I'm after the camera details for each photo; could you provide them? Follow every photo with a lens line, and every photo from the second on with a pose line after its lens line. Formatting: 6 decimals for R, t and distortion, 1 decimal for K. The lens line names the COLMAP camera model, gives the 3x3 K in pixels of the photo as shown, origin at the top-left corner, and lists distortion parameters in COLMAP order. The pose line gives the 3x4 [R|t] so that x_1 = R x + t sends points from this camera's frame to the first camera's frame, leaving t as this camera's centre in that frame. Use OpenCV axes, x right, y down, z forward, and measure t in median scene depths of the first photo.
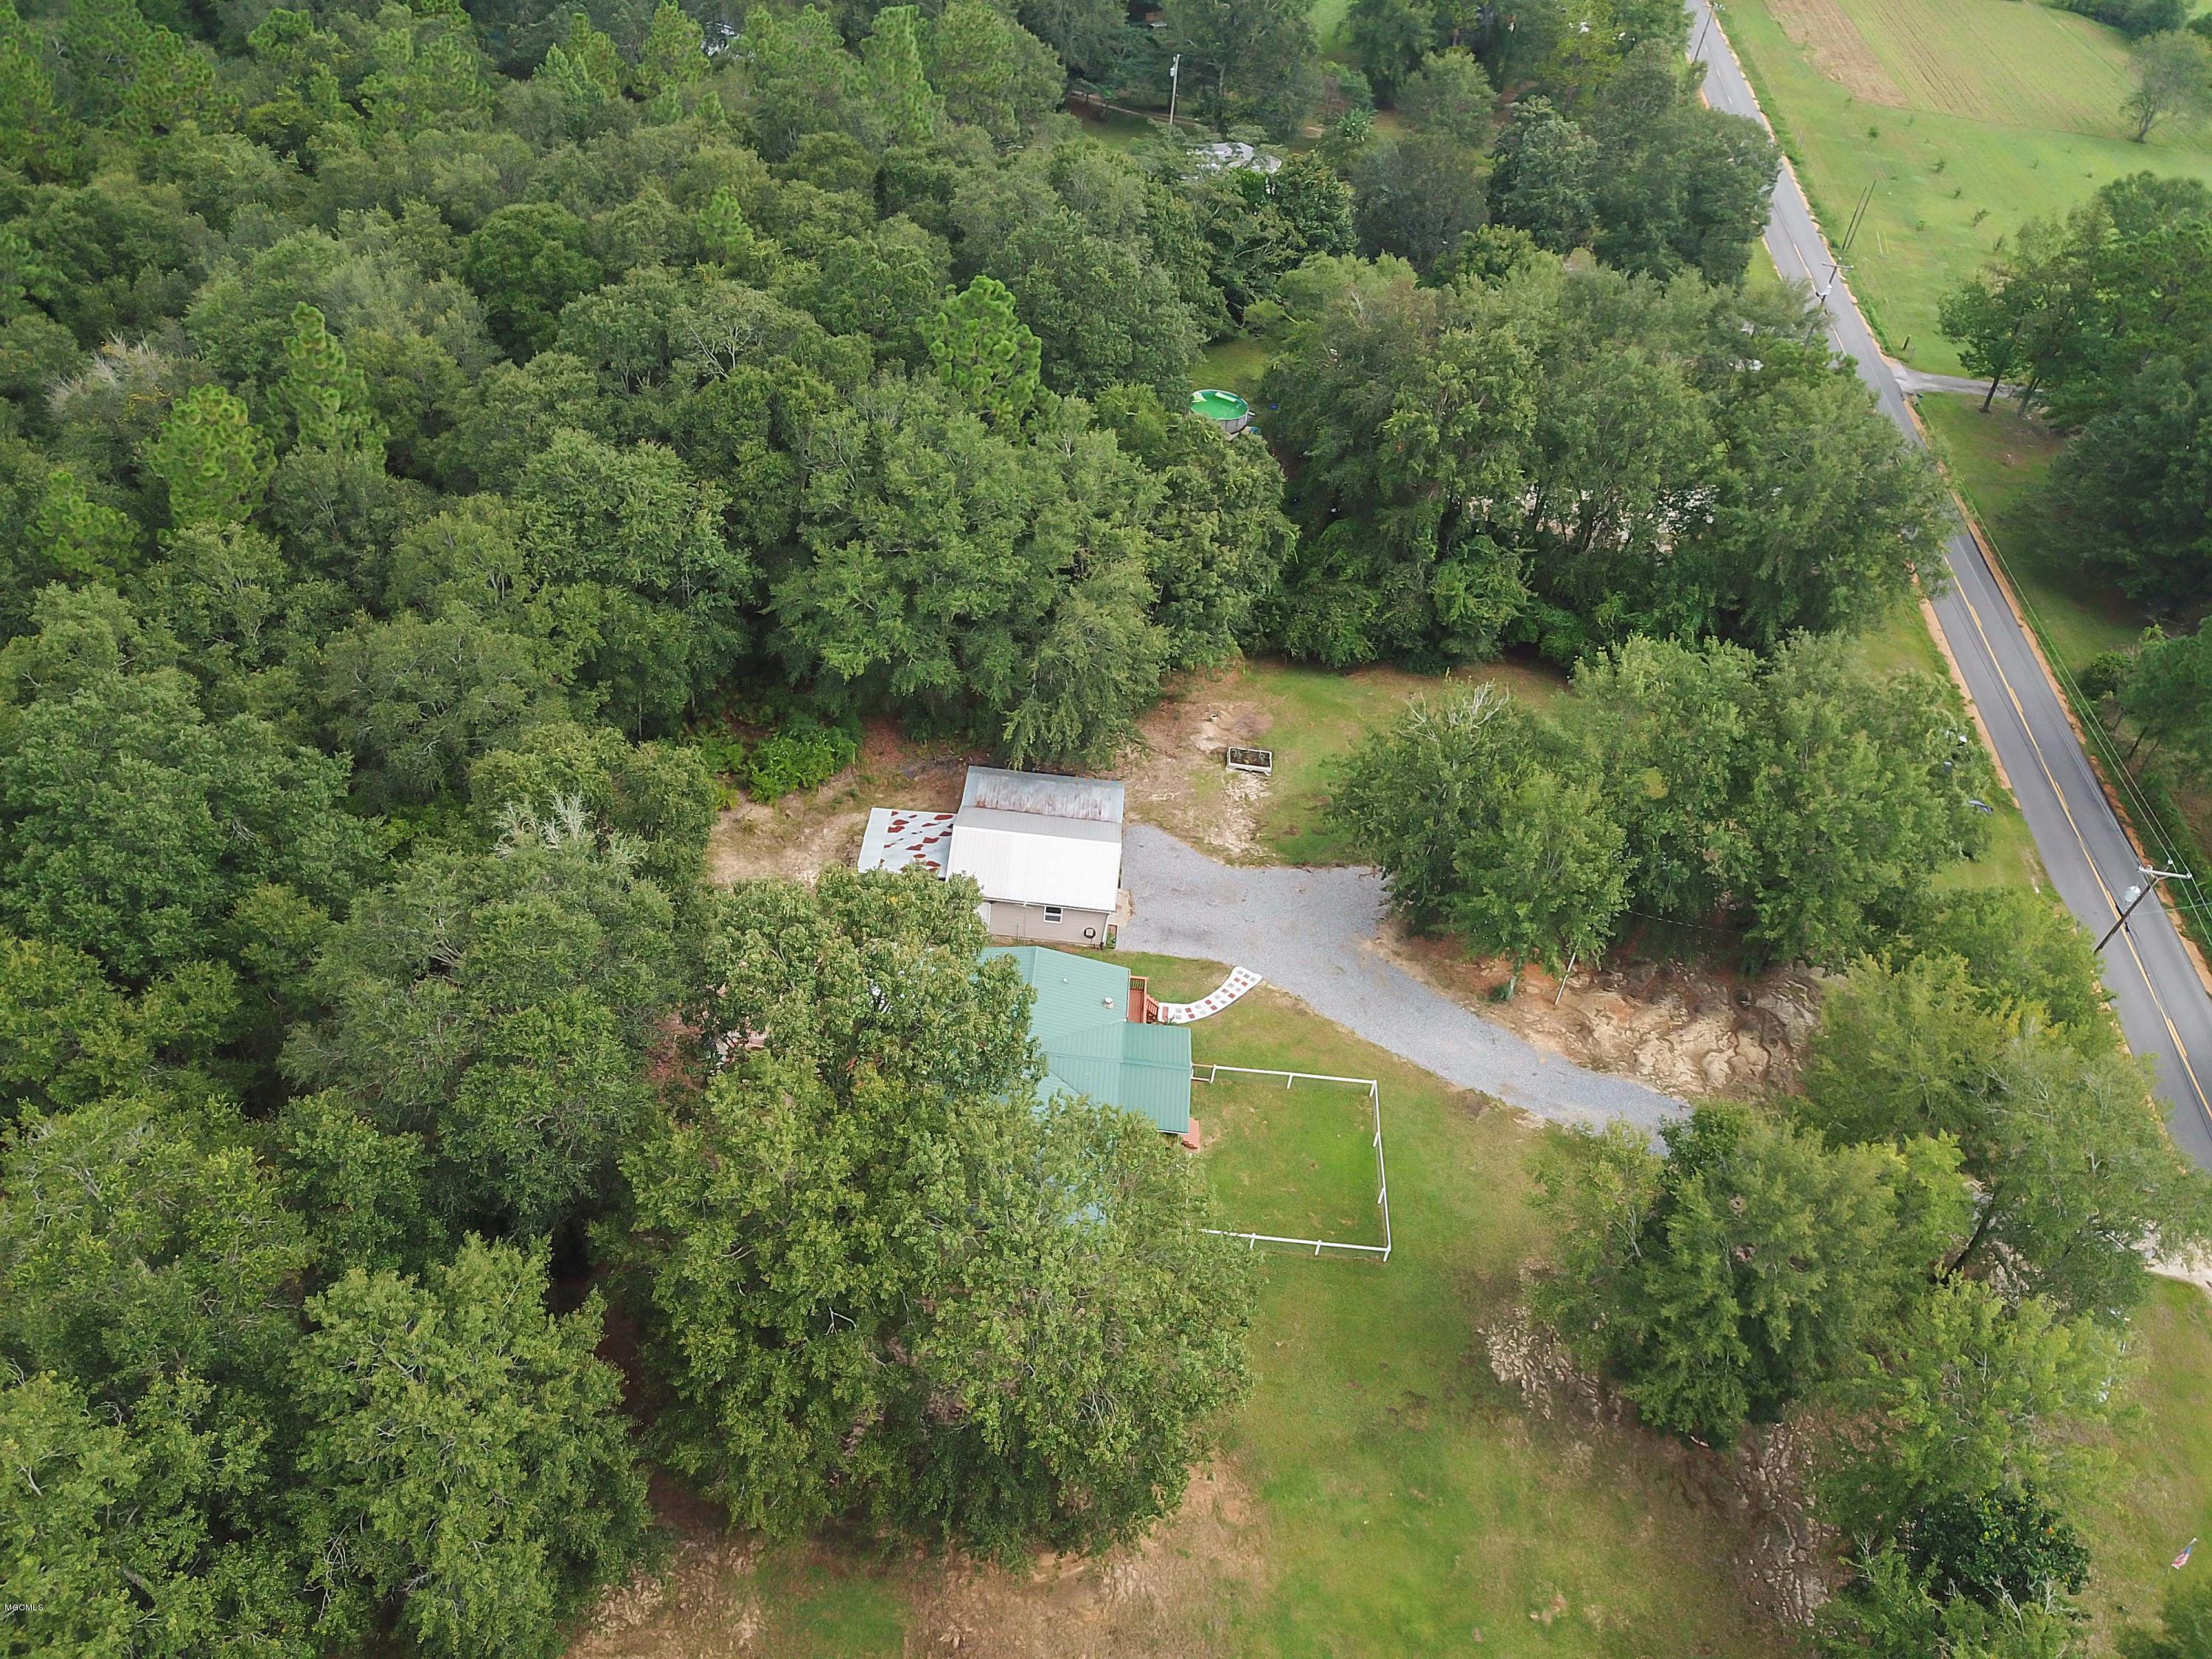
lens RADIAL K [[1705.3, 0, 1106.0], [0, 1705.3, 829.5], [0, 0, 1]] dist [0.096159, -0.175221]
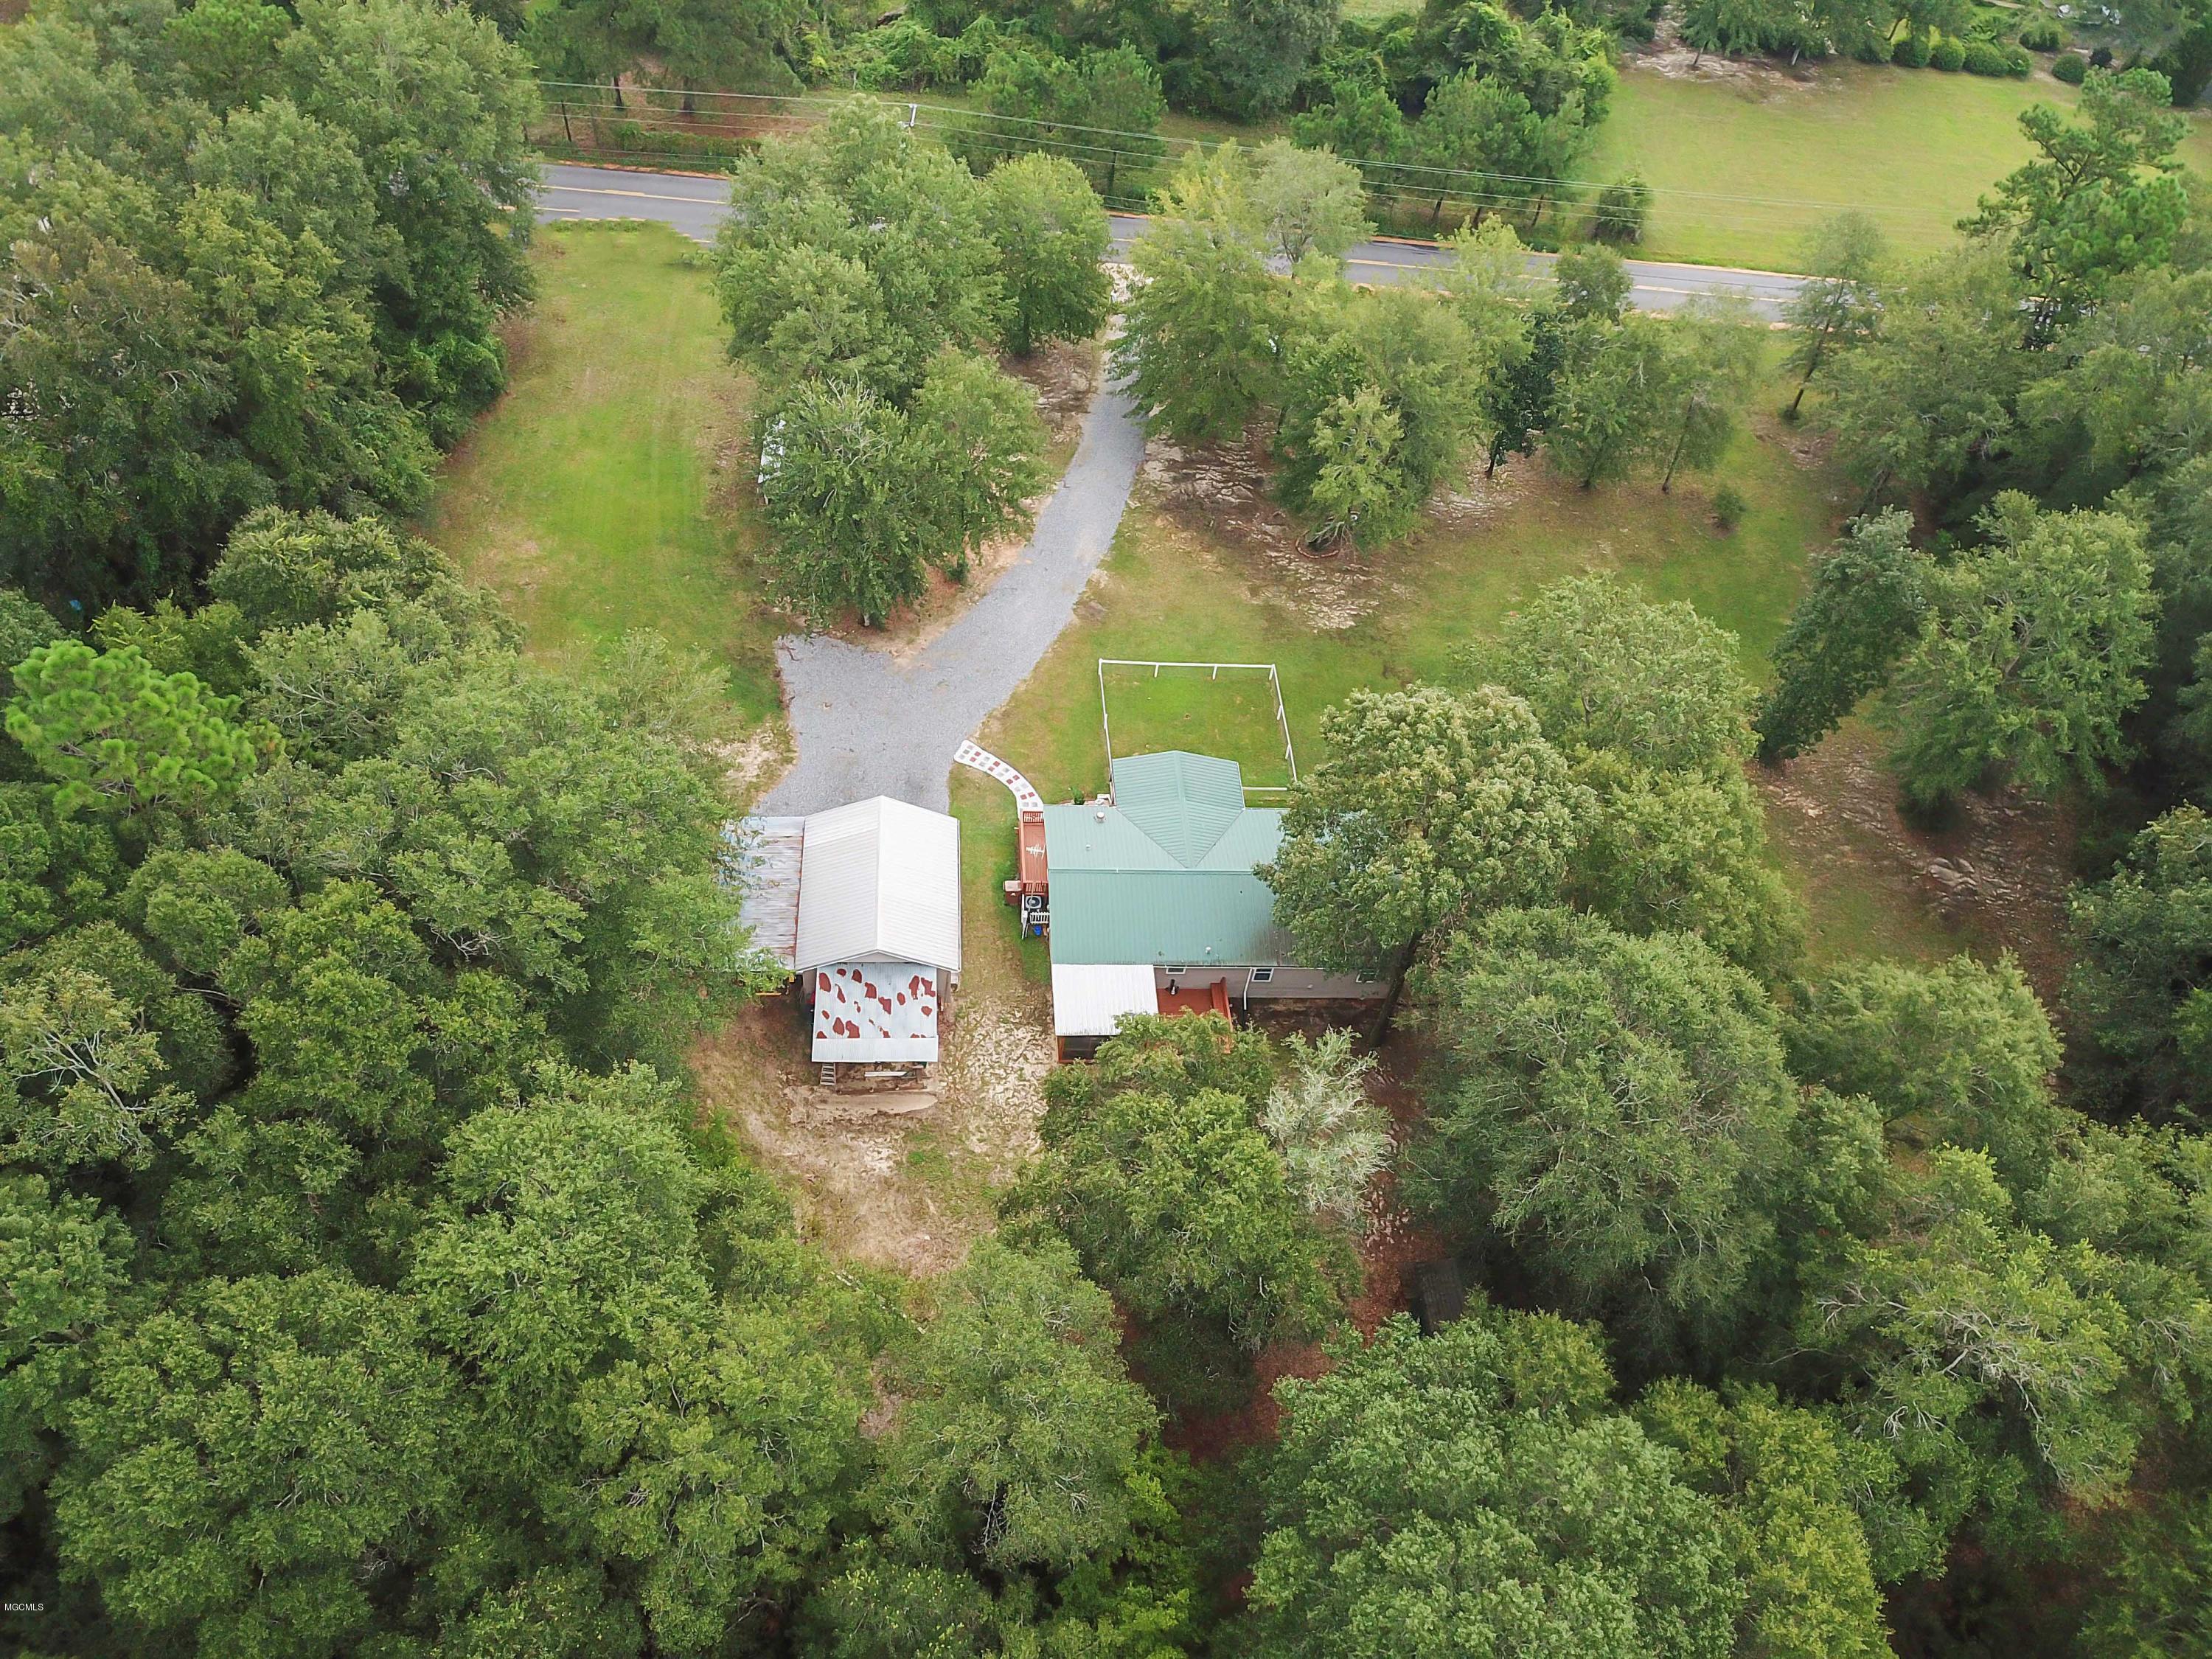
lens RADIAL K [[1705.3, 0, 1106.0], [0, 1705.3, 829.5], [0, 0, 1]] dist [0.096159, -0.175221]
pose [[-0.106646, -0.817418, 0.566087, -0.528565], [0.565451, 0.418445, 0.710753, -0.558031], [-0.817858, 0.395893, 0.417584, 0.553641]]
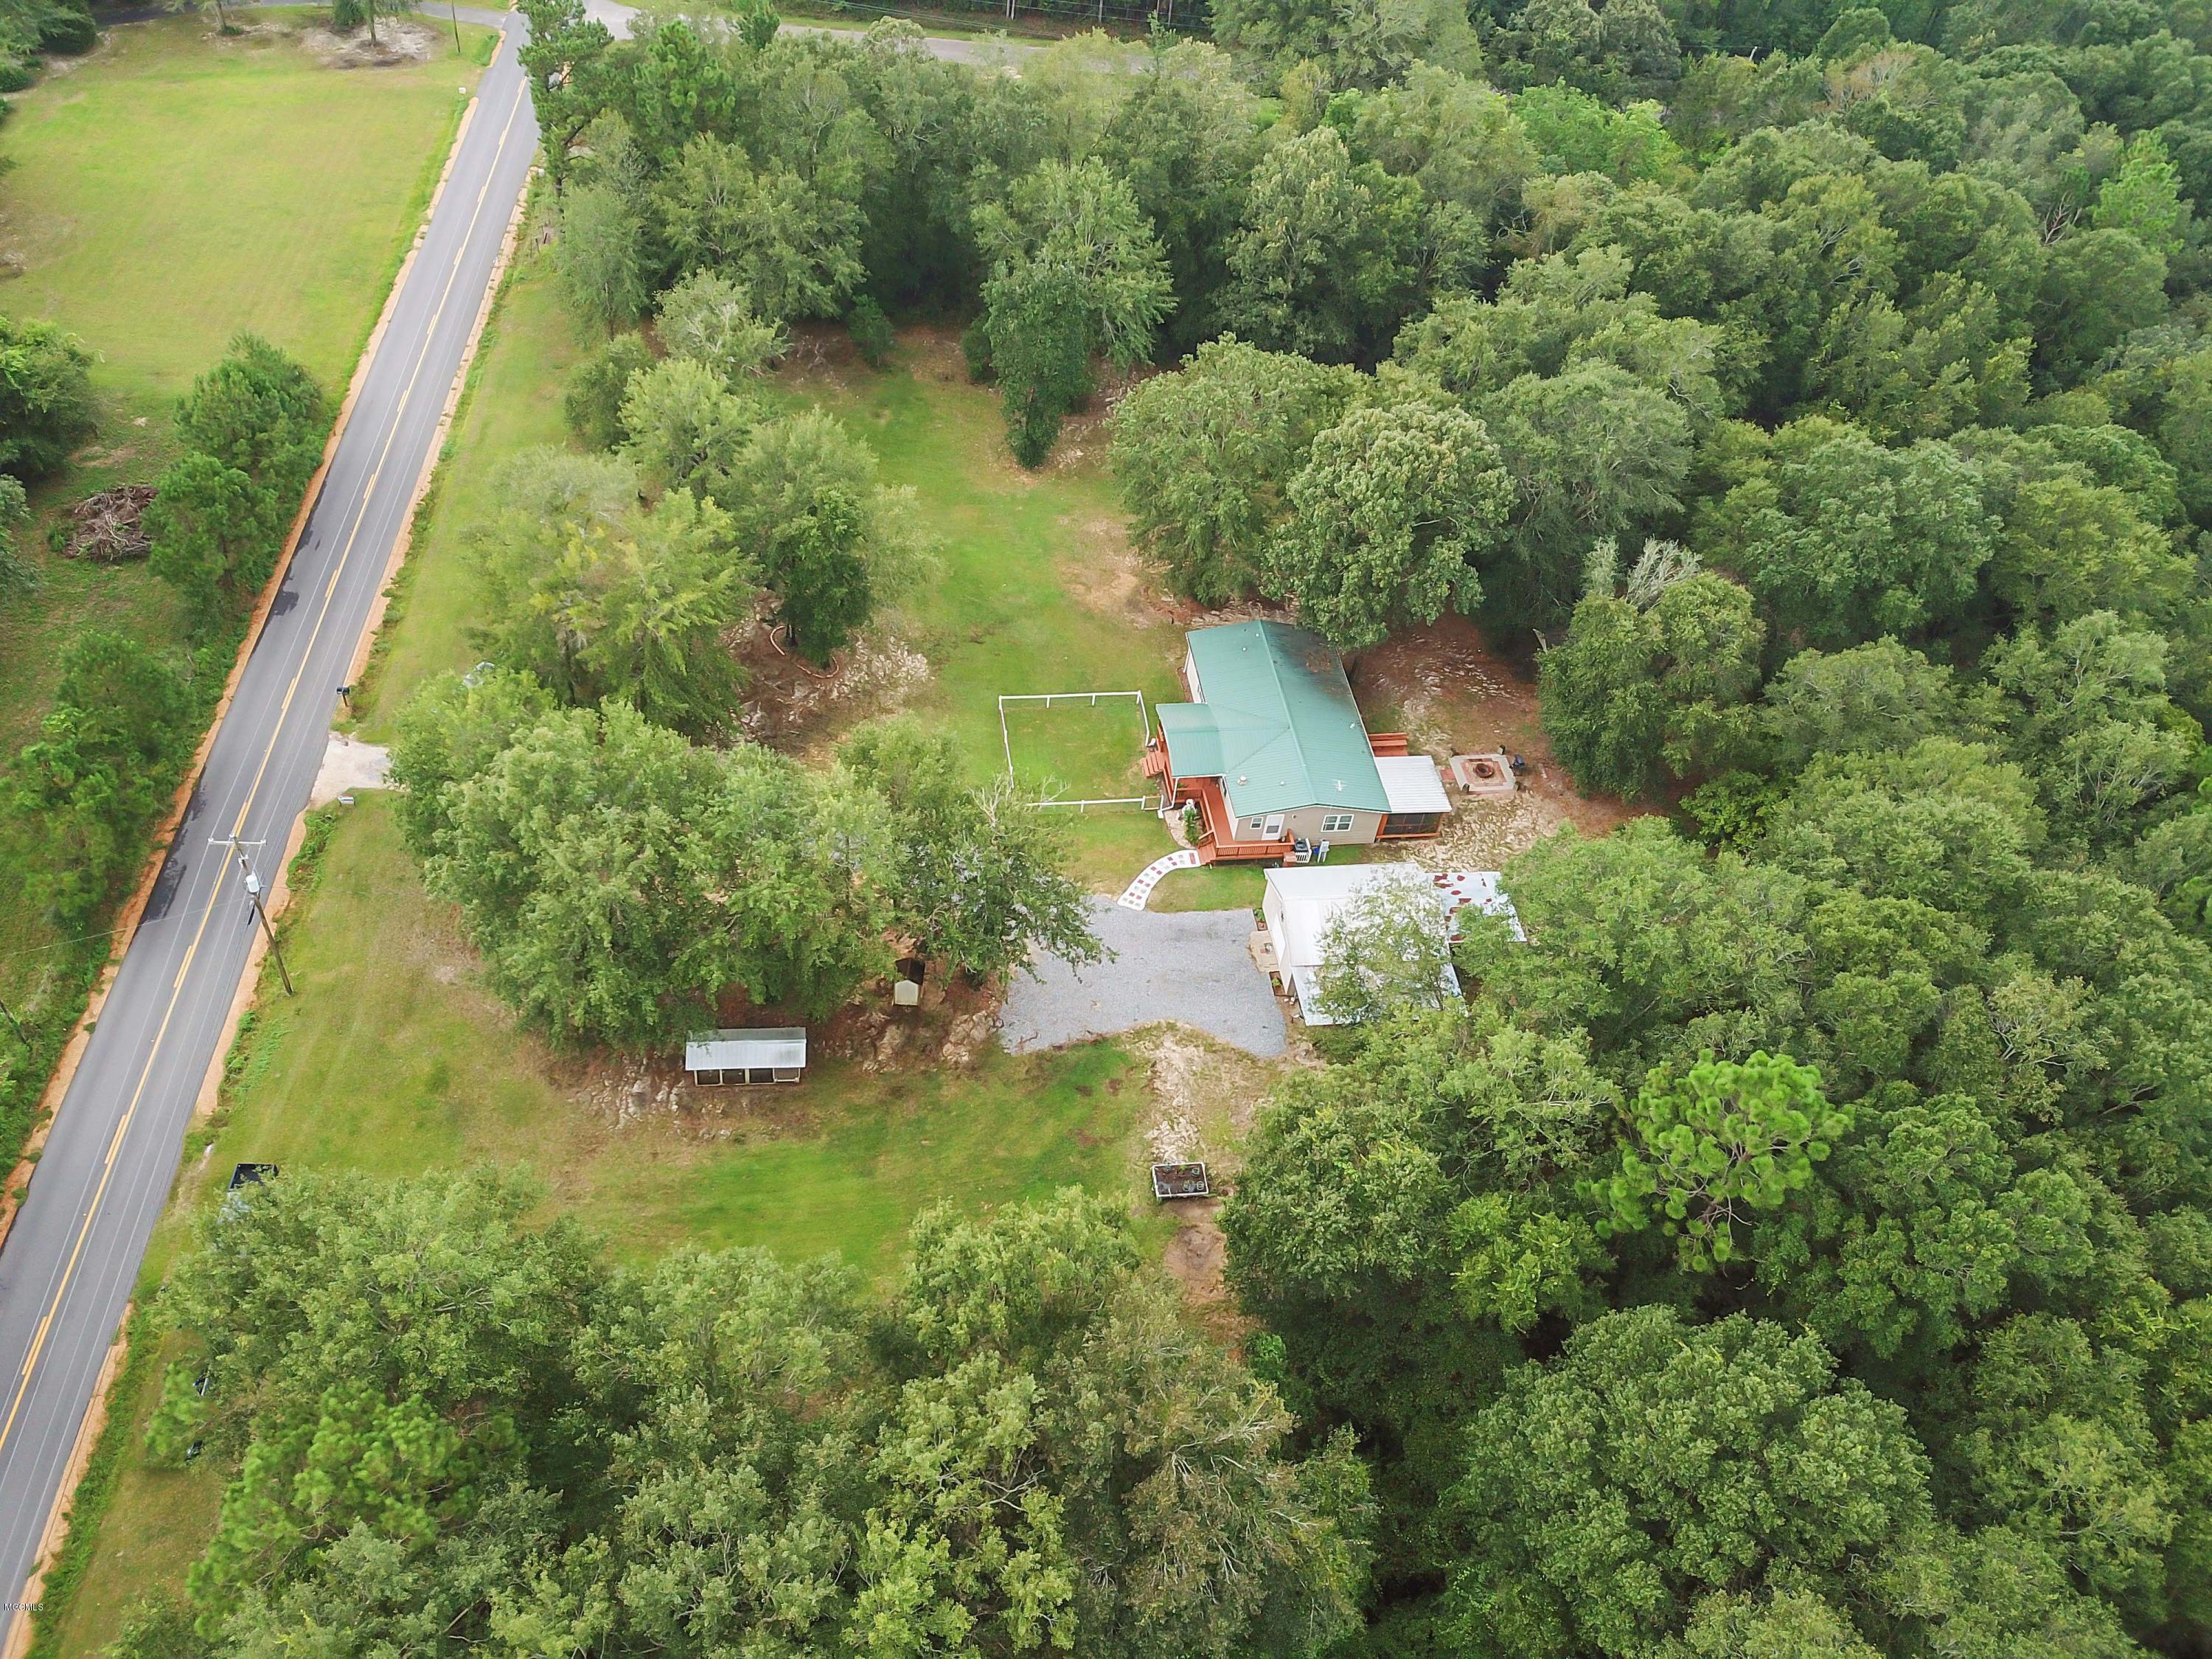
lens RADIAL K [[1705.3, 0, 1106.0], [0, 1705.3, 829.5], [0, 0, 1]] dist [0.096159, -0.175221]
pose [[-0.964109, 0.009972, -0.265319, 0.396723], [-0.264628, 0.045124, 0.963294, -0.990433], [0.021579, 0.998932, -0.040866, 1.017996]]
